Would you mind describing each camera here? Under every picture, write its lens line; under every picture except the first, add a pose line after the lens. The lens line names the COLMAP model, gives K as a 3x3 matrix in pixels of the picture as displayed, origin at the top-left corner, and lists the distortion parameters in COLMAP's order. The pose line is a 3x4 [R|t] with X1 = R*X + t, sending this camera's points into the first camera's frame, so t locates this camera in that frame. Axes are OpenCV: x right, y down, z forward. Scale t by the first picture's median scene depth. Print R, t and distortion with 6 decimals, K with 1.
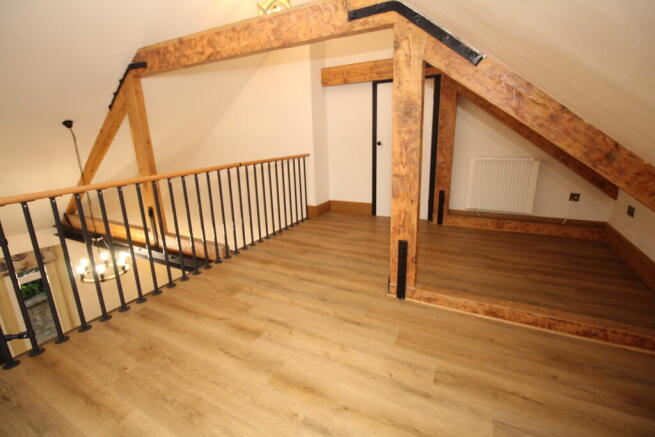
lens RADIAL K [[306.5, 0, 324.9], [0, 306.5, 212.5], [0, 0, 1]] dist [-0.001585, -0.000867]
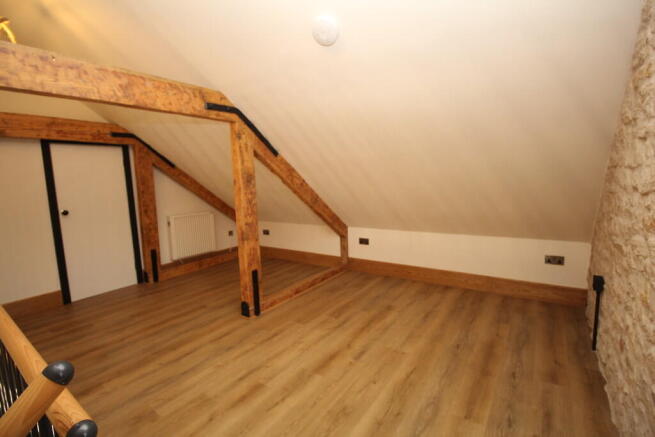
lens RADIAL K [[306.5, 0, 324.9], [0, 306.5, 212.5], [0, 0, 1]] dist [-0.001585, -0.000867]
pose [[0.124802, -0.079946, 0.988956, -1.022507], [0.285587, 0.957460, 0.041360, -0.119526], [-0.950192, 0.277271, 0.142325, 0.429970]]
